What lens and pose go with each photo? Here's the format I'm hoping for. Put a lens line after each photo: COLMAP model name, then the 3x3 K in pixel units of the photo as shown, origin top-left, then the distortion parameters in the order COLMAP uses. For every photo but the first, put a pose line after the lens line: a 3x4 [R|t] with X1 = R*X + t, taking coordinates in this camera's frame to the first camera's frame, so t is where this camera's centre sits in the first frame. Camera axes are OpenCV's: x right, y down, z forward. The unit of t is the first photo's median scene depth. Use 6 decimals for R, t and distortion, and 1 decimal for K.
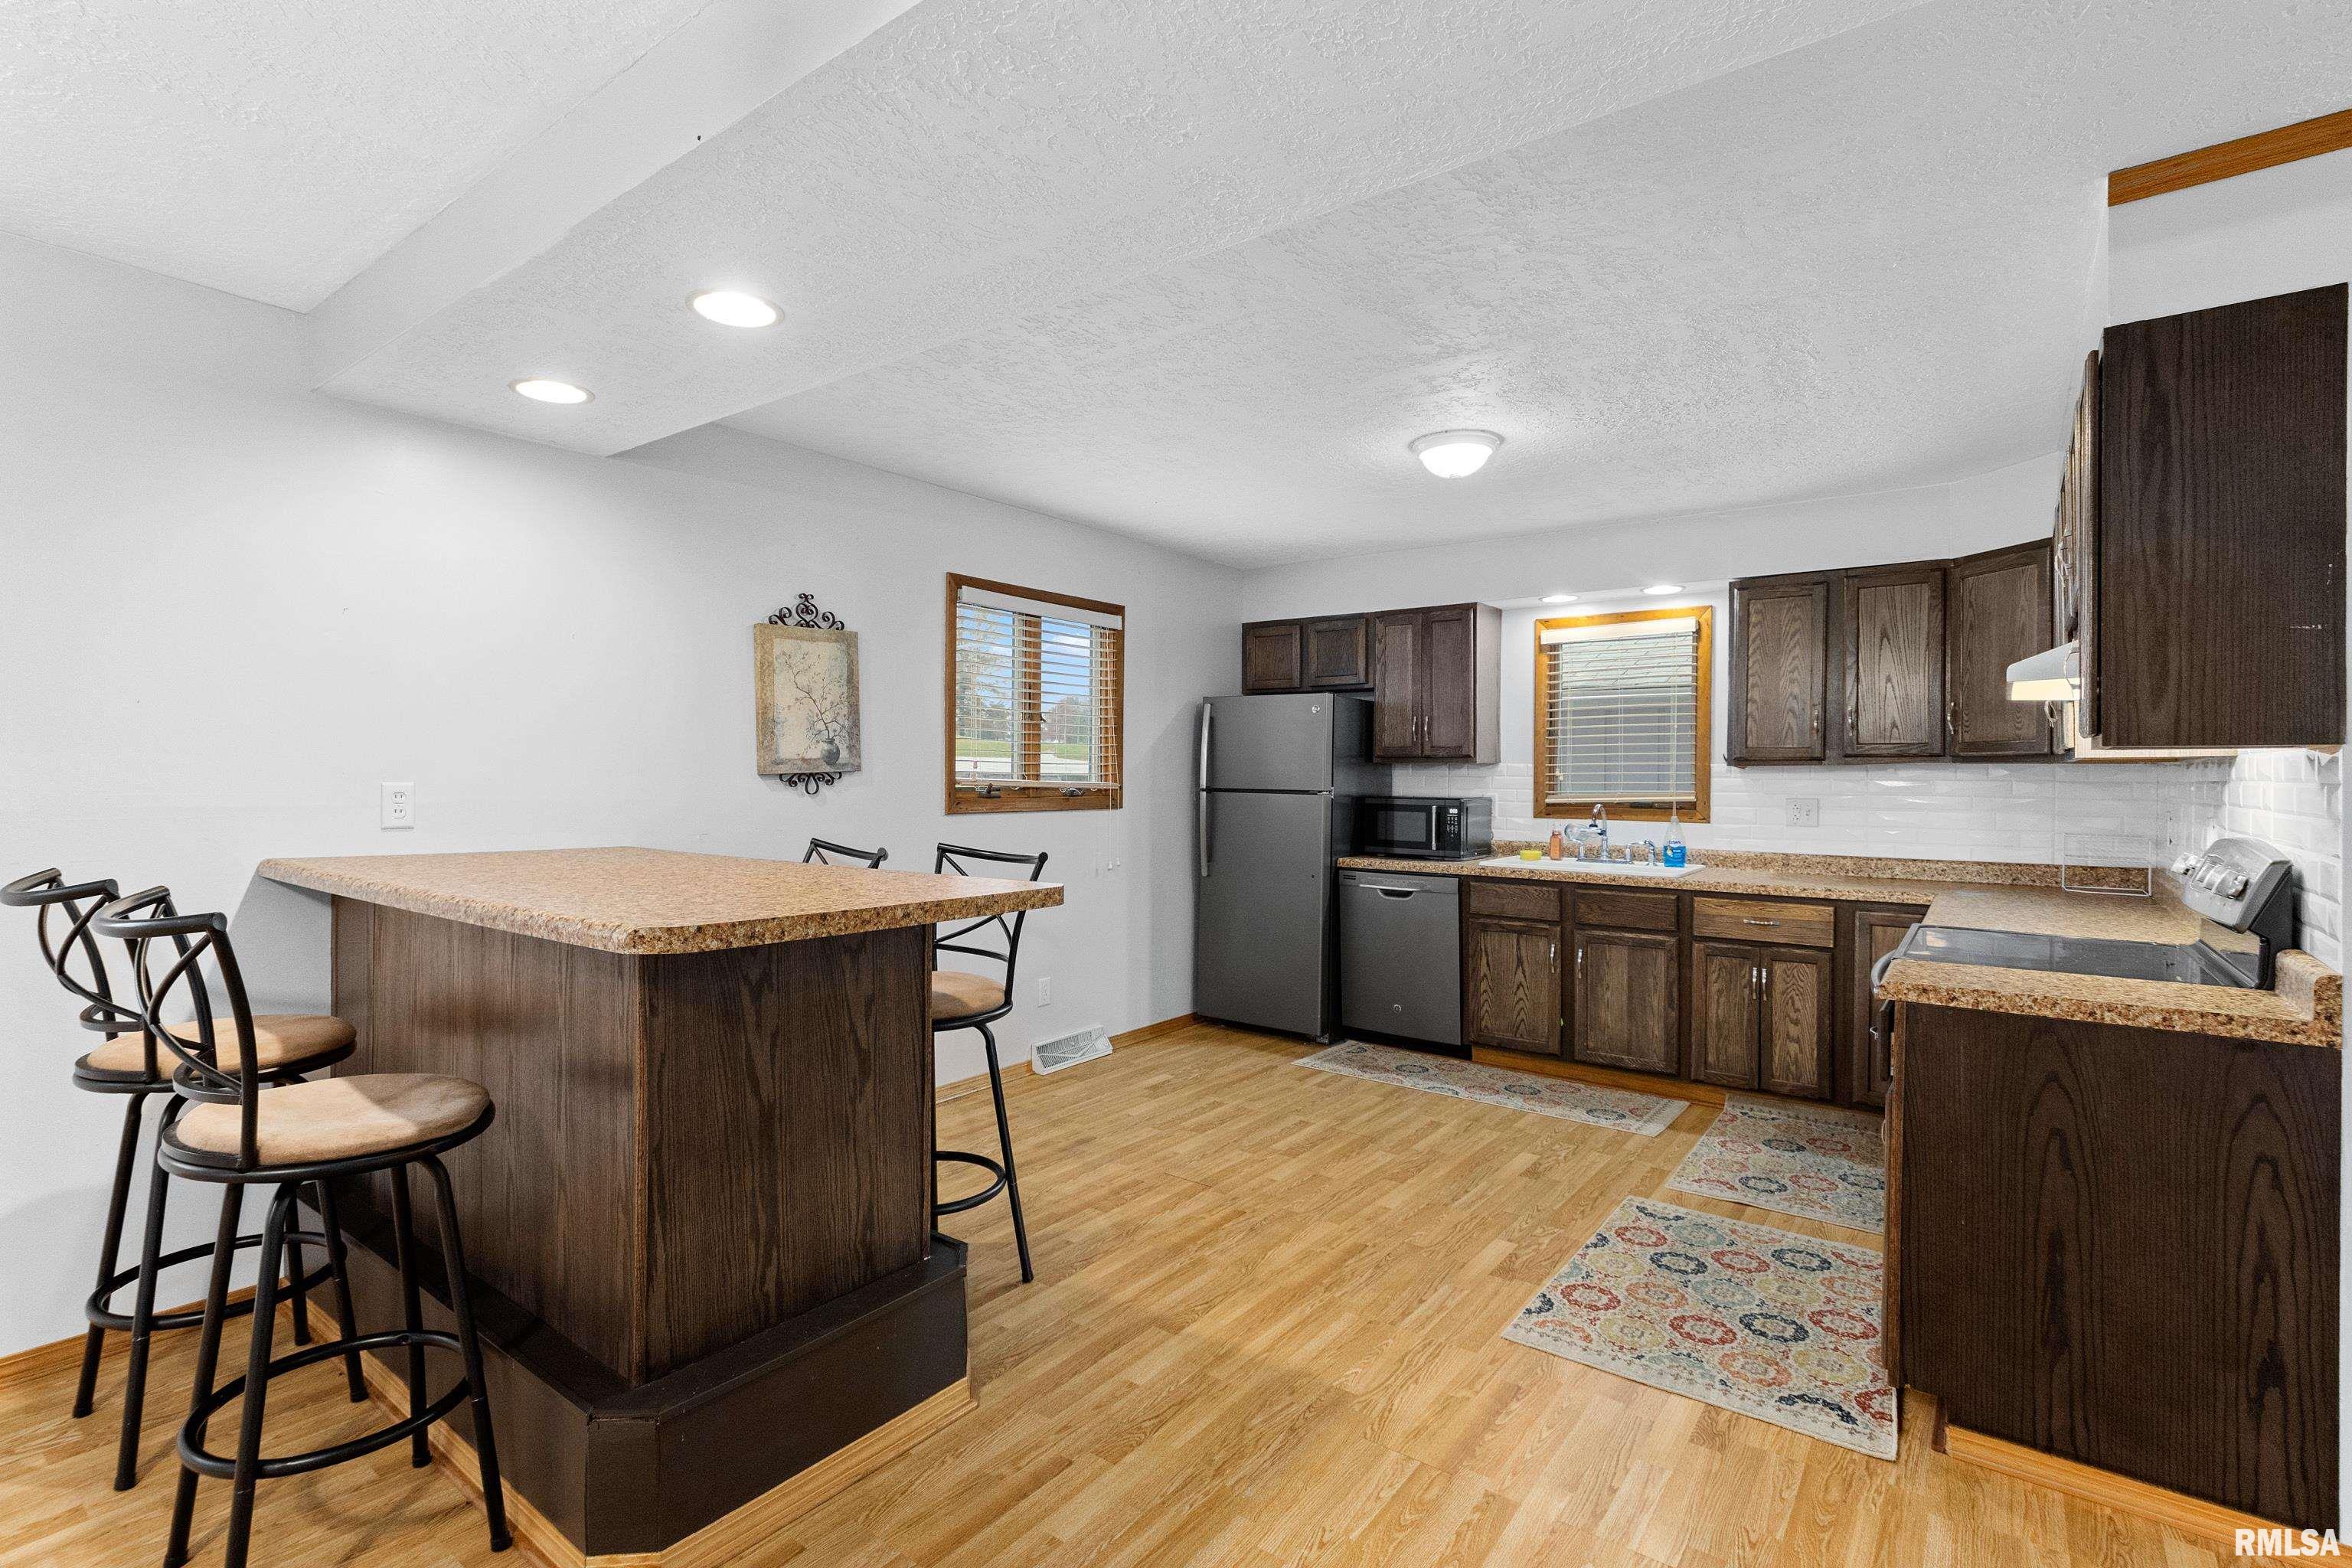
lens RADIAL K [[1105.7, 0, 1145.9], [0, 1105.7, 774.6], [0, 0, 1]] dist [0.000795, -0.001326]
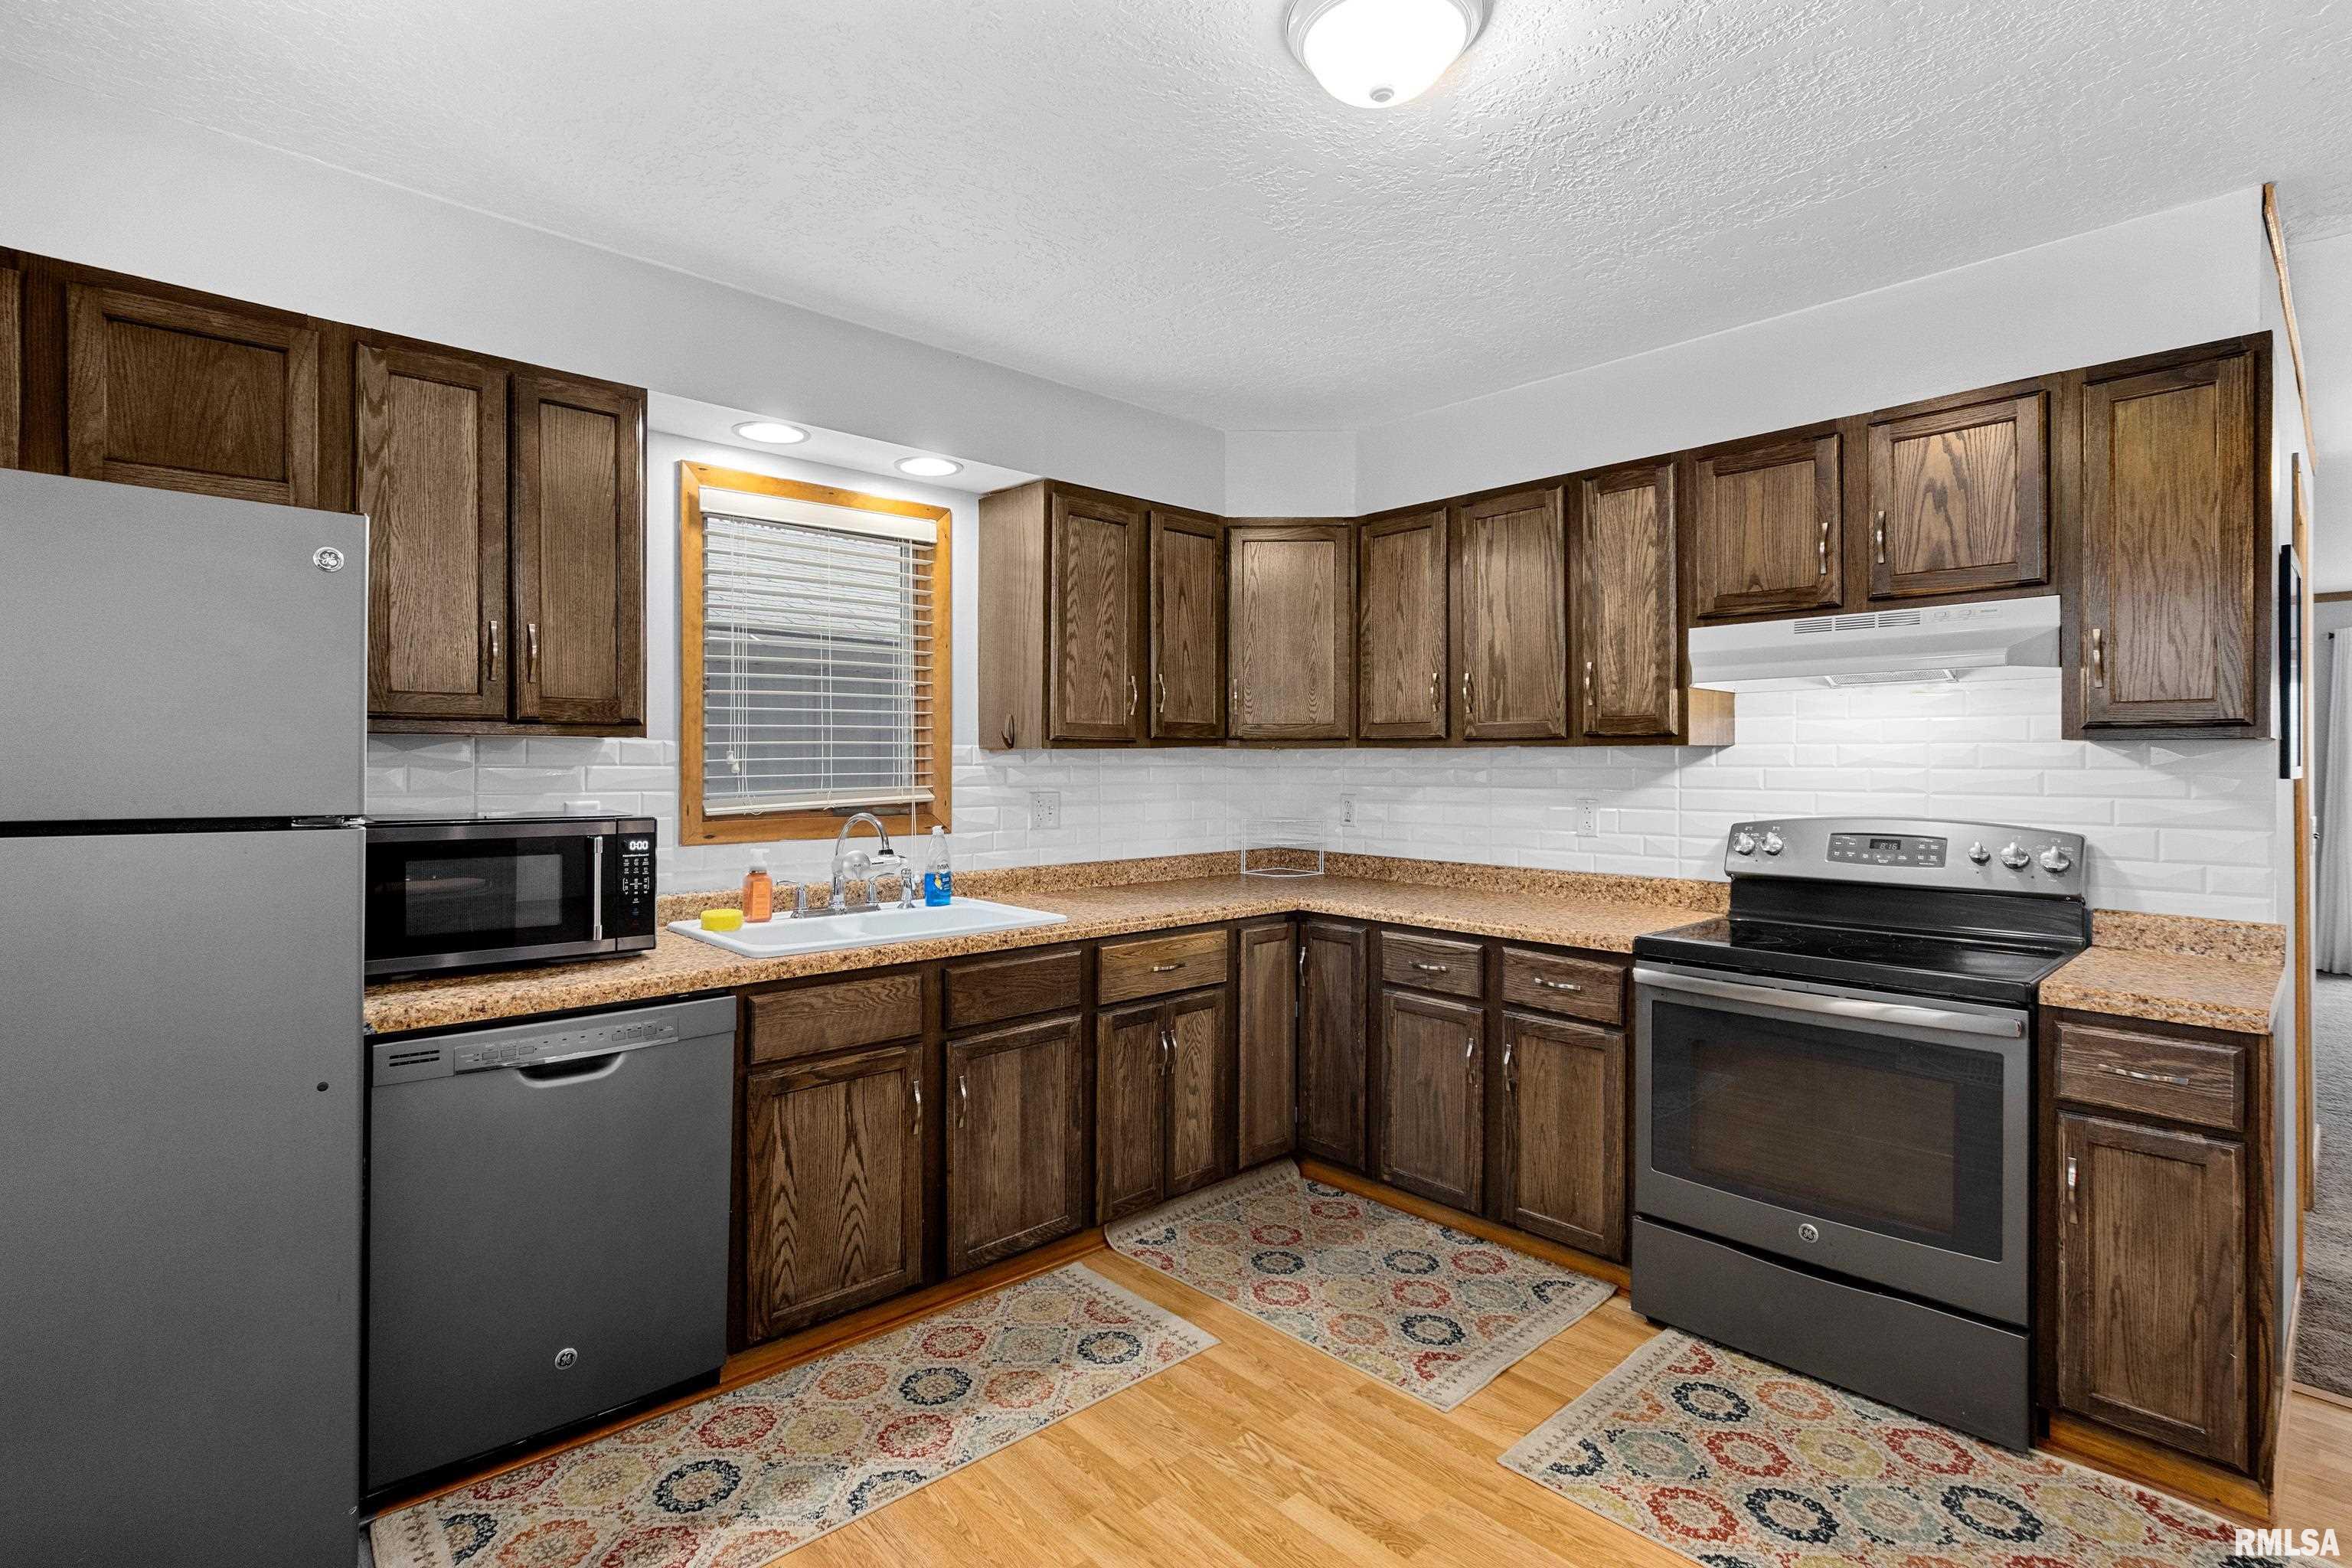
lens RADIAL K [[1105.7, 0, 1178.5], [0, 1105.7, 759.6], [0, 0, 1]] dist [0.000795, -0.001326]
pose [[0.160269, -0.003252, 0.987068, -0.159824], [-0.000737, 0.999994, 0.003414, -0.003723], [-0.987073, -0.001275, 0.160266, 0.922372]]
